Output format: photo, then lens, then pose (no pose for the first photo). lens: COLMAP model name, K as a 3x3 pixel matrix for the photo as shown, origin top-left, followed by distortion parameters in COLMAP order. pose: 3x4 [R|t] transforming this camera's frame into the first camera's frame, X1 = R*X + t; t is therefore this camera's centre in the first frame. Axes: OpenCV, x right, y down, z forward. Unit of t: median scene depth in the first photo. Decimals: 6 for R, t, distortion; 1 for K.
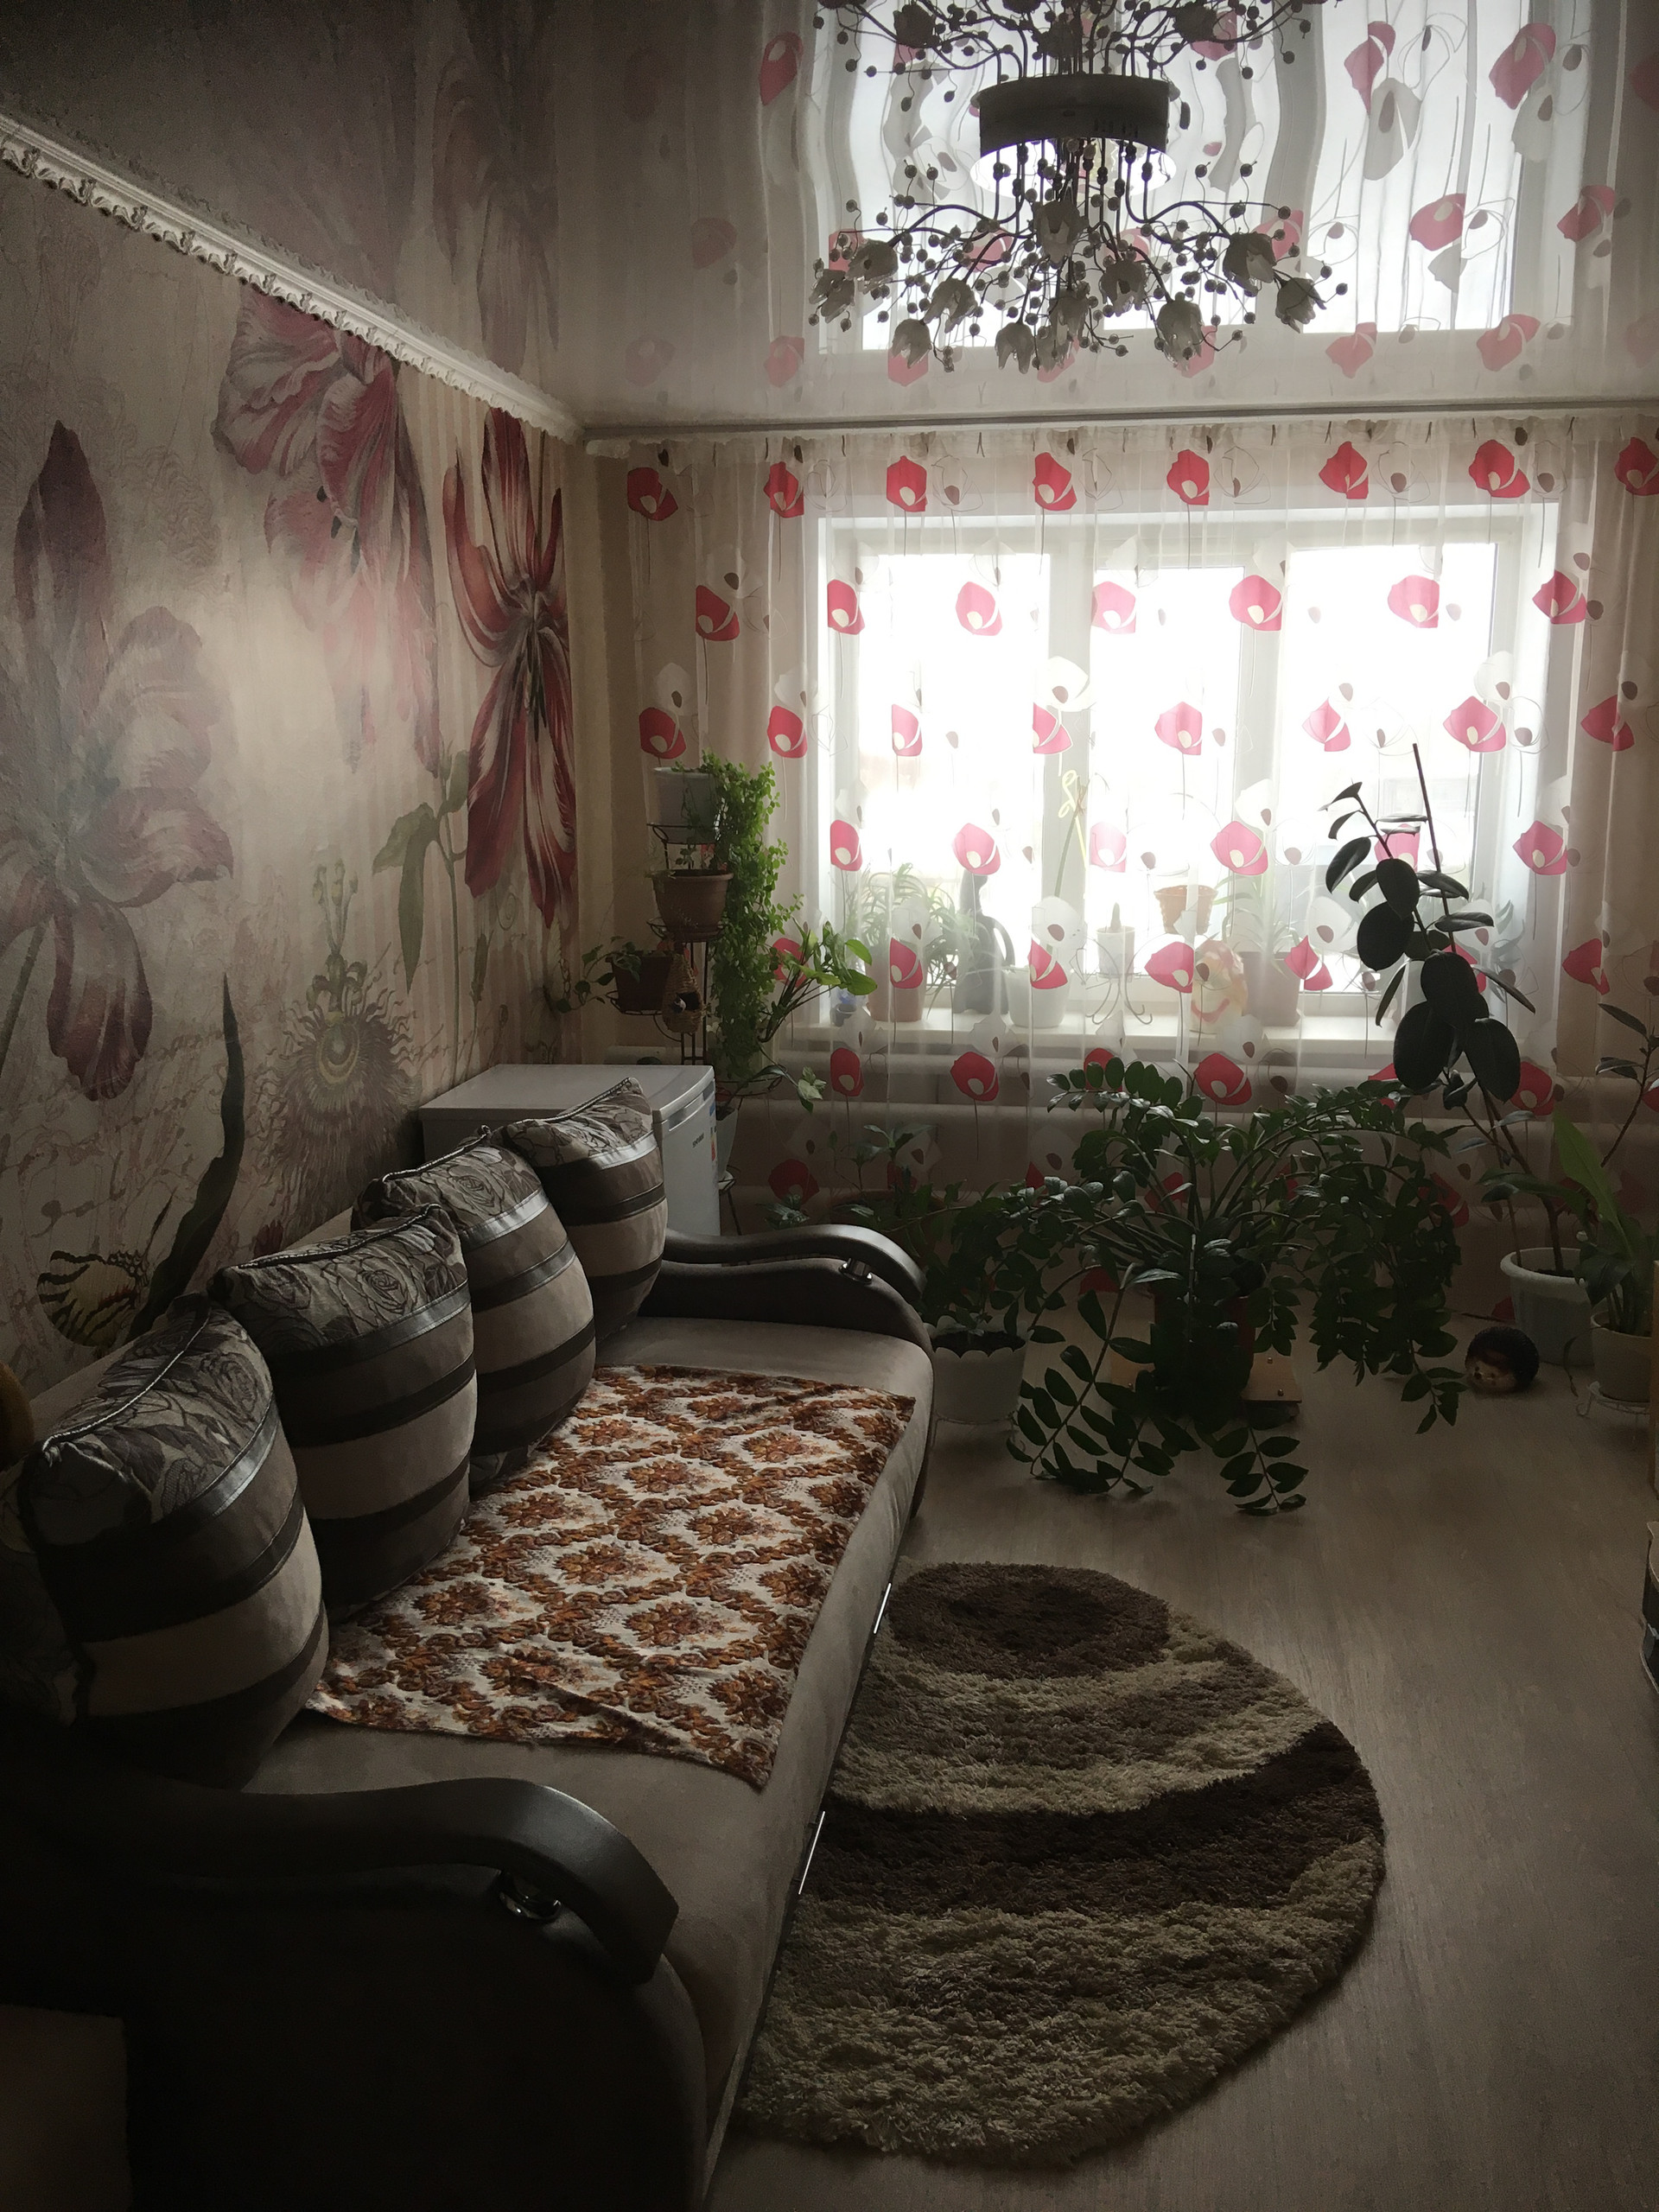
lens RADIAL K [[1856.9, 0, 821.4], [0, 1856.9, 1095.4], [0, 0, 1]] dist [0.139894, -0.217736]
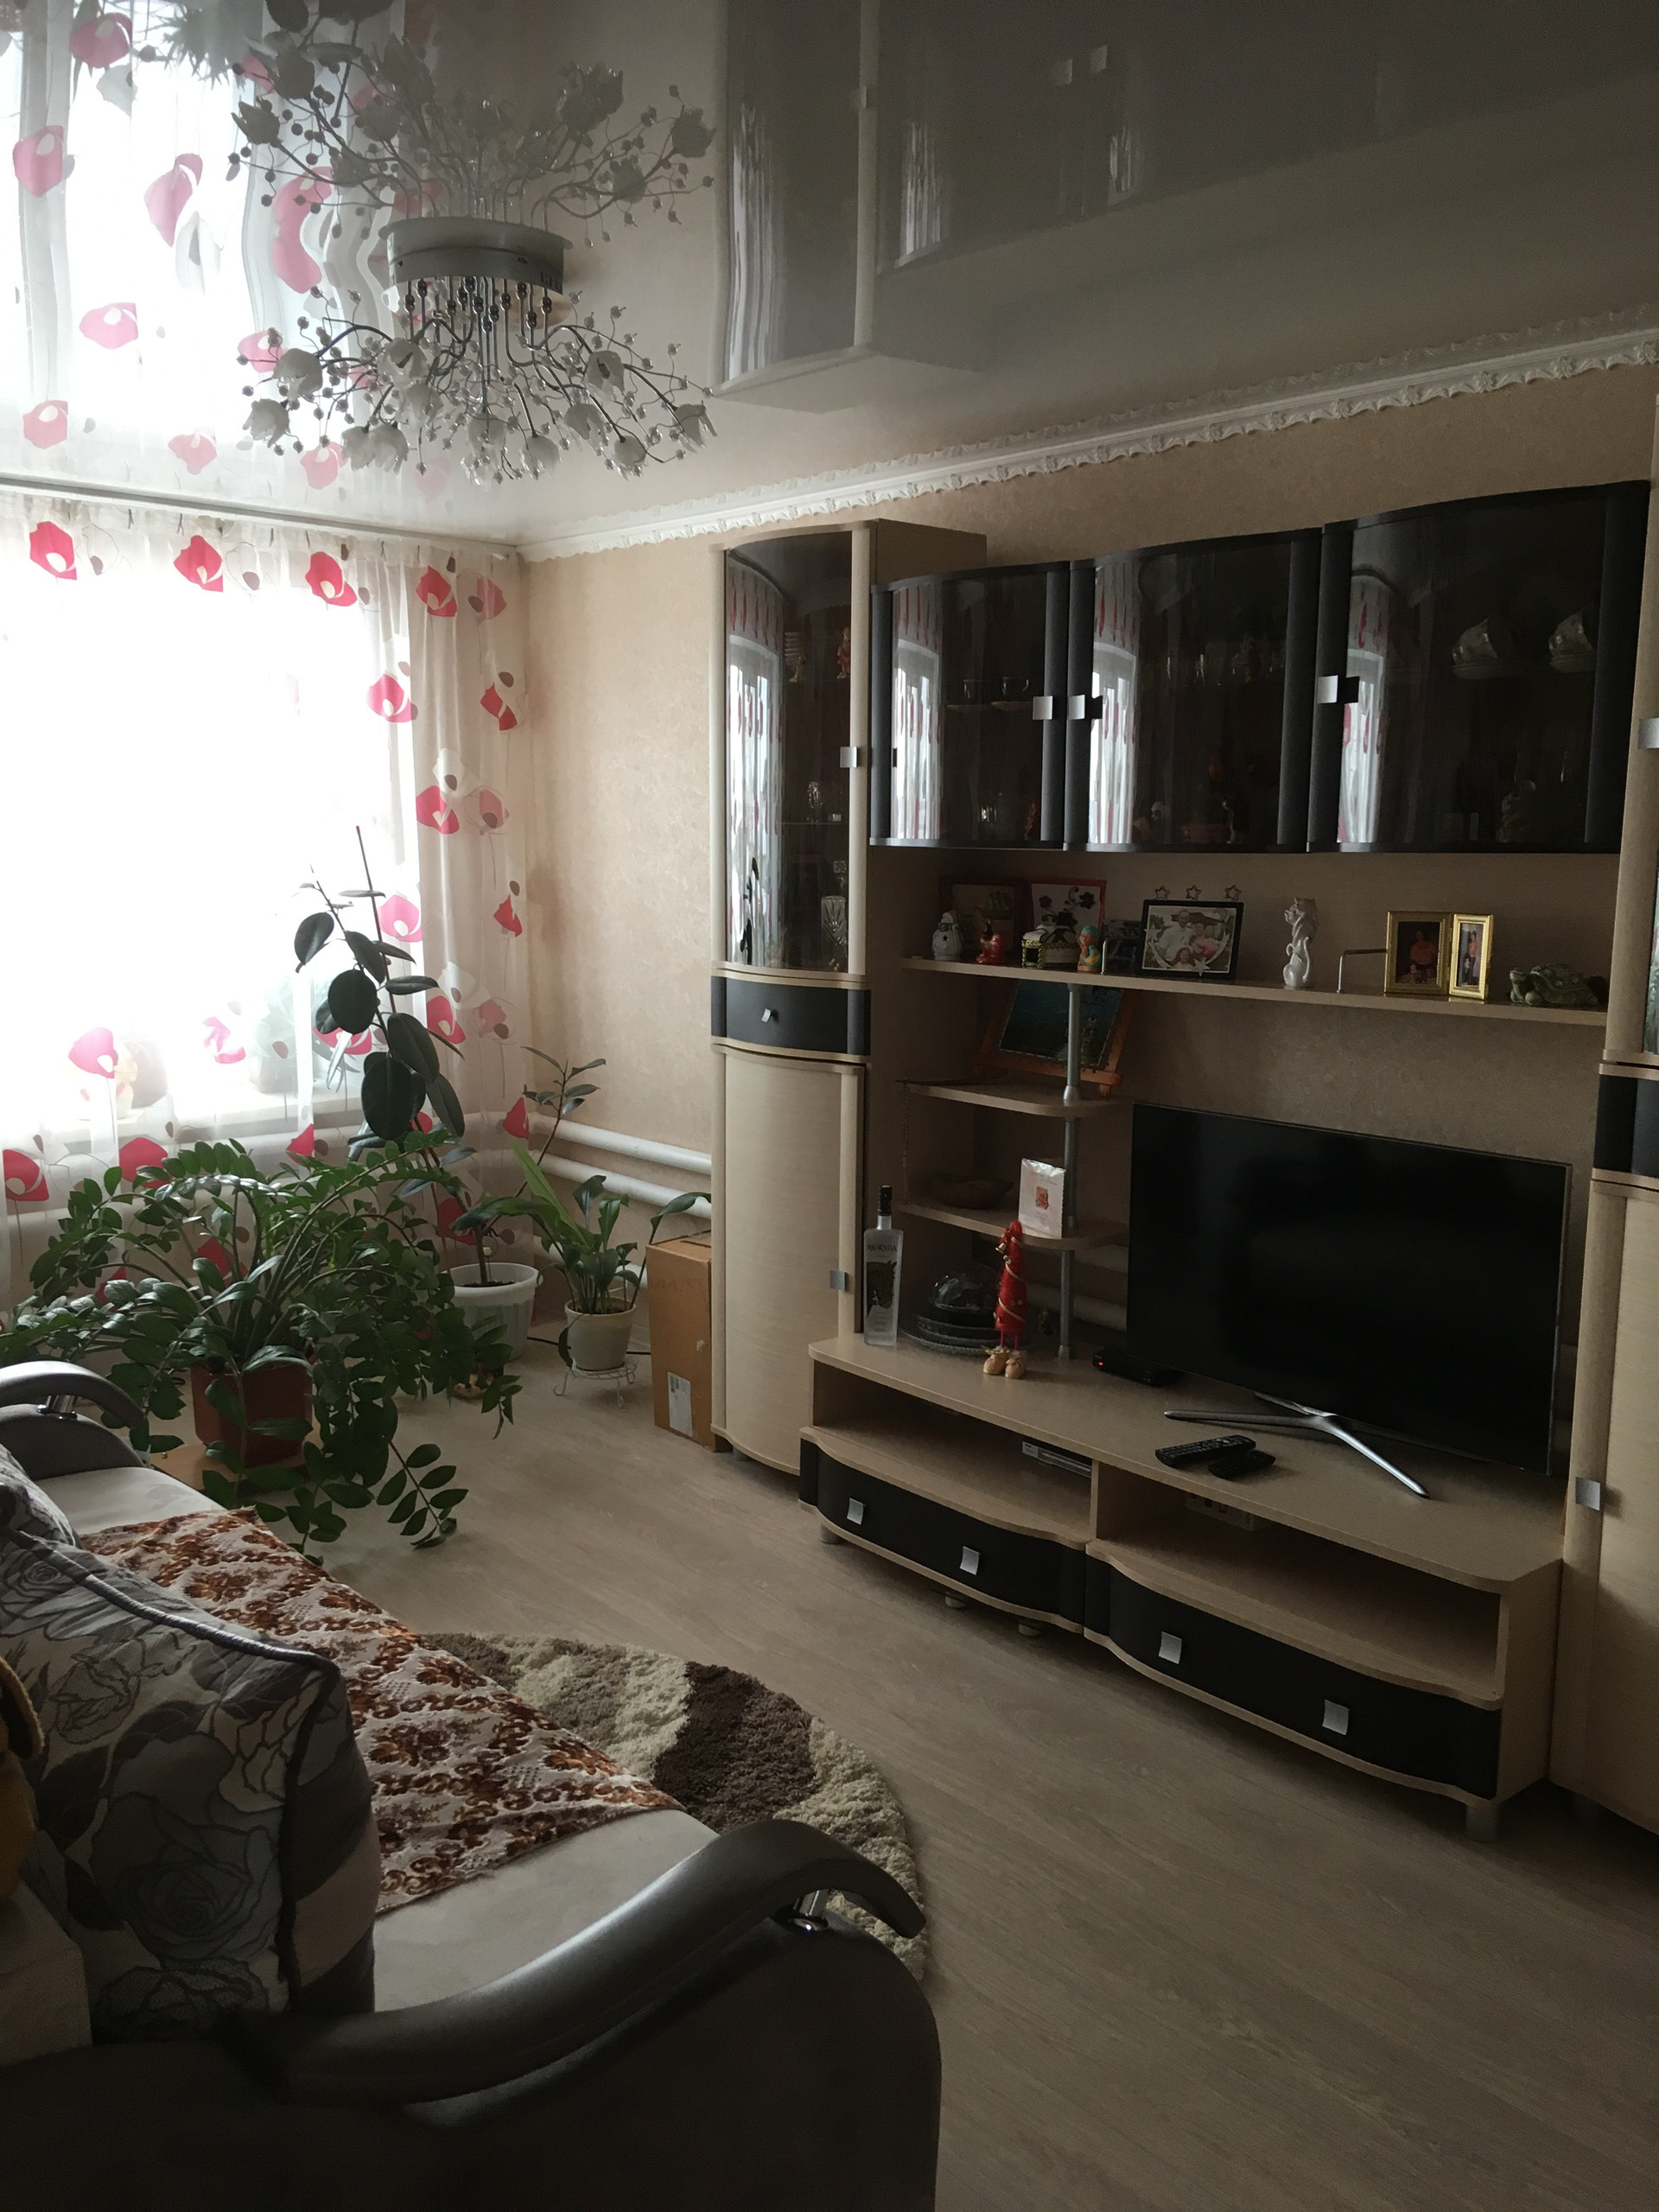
lens RADIAL K [[1856.9, 0, 821.4], [0, 1856.9, 1095.4], [0, 0, 1]] dist [0.139894, -0.217736]
pose [[0.638658, -0.111333, 0.761394, -0.334929], [0.141570, 0.989588, 0.025951, -0.020728], [-0.756355, 0.091217, 0.647770, 0.099693]]
